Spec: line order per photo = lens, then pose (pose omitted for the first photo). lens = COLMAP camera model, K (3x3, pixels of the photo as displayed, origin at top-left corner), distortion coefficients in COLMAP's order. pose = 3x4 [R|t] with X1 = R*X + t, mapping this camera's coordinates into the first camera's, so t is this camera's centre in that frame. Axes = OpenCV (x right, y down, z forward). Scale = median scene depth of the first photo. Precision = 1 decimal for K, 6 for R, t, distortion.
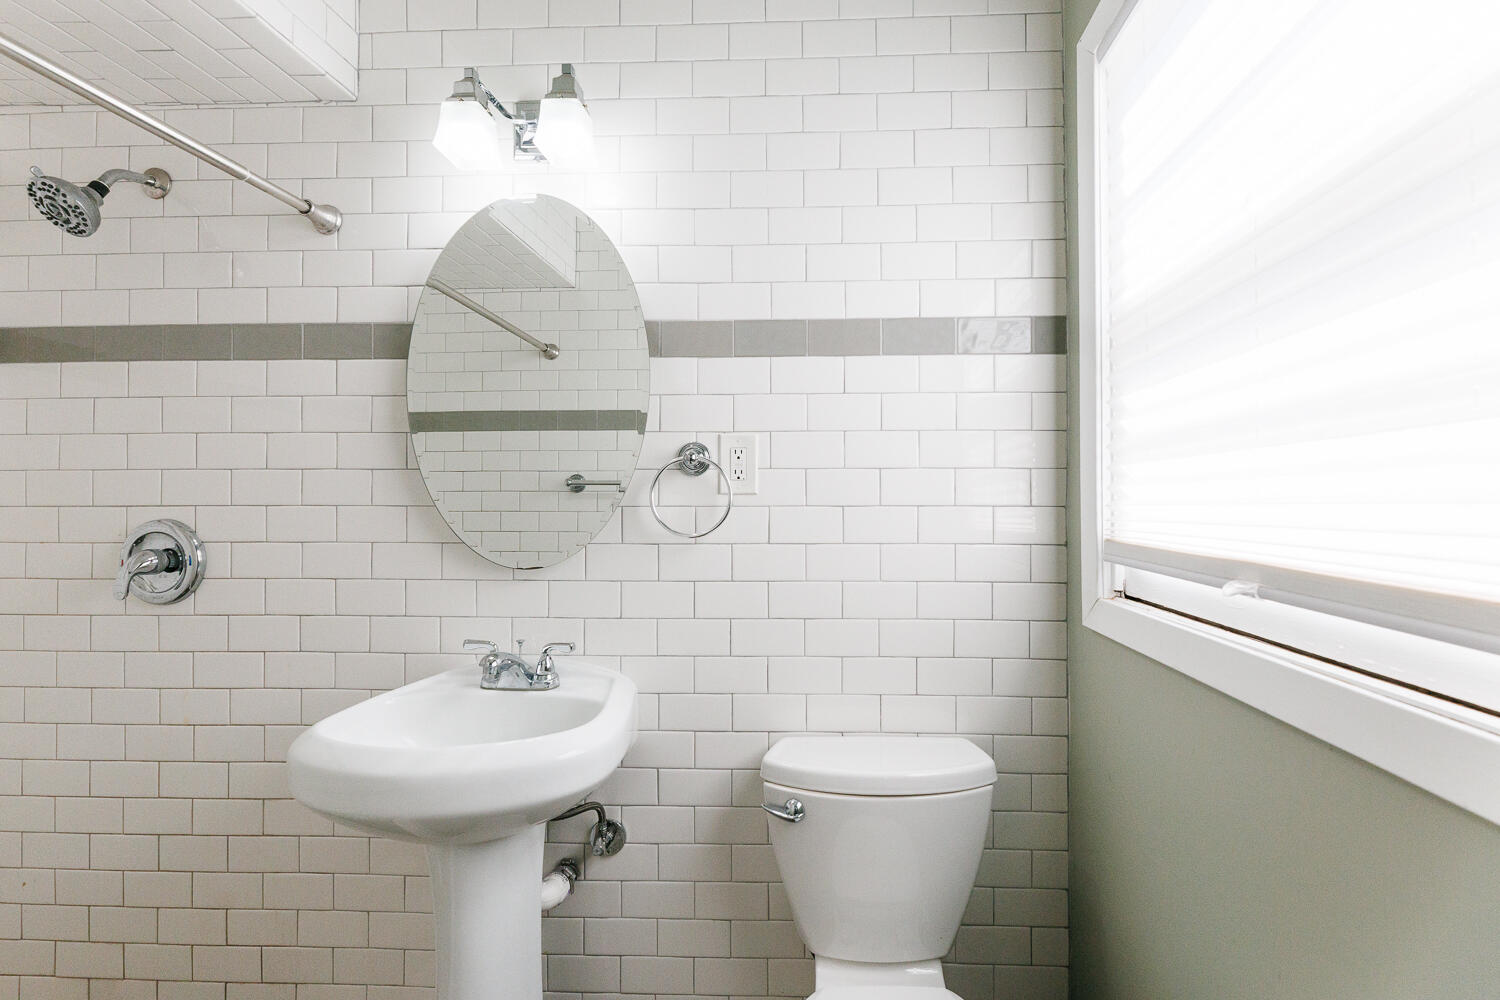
lens RADIAL K [[603.6, 0, 751.4], [0, 603.6, 496.2], [0, 0, 1]] dist [-0.001109, -0.000080]
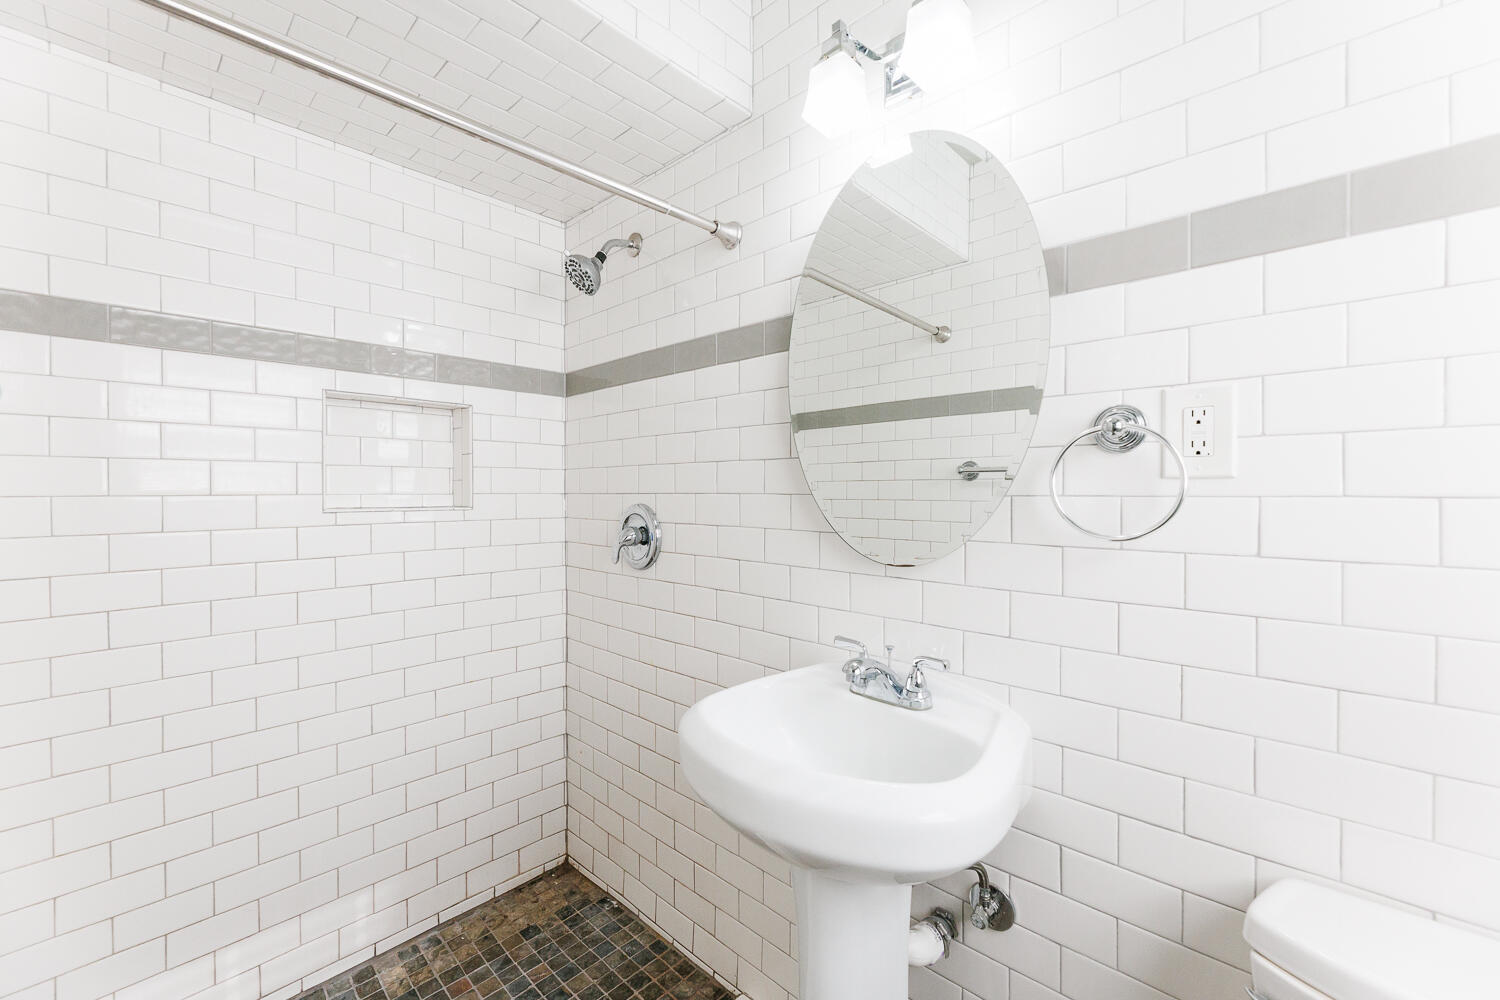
lens RADIAL K [[603.6, 0, 751.4], [0, 603.6, 496.2], [0, 0, 1]] dist [-0.001109, -0.000080]
pose [[0.804529, 0.005181, -0.593891, -0.019209], [0.005908, 0.999843, 0.016726, 0.002183], [0.593884, -0.016965, 0.804372, 0.159421]]
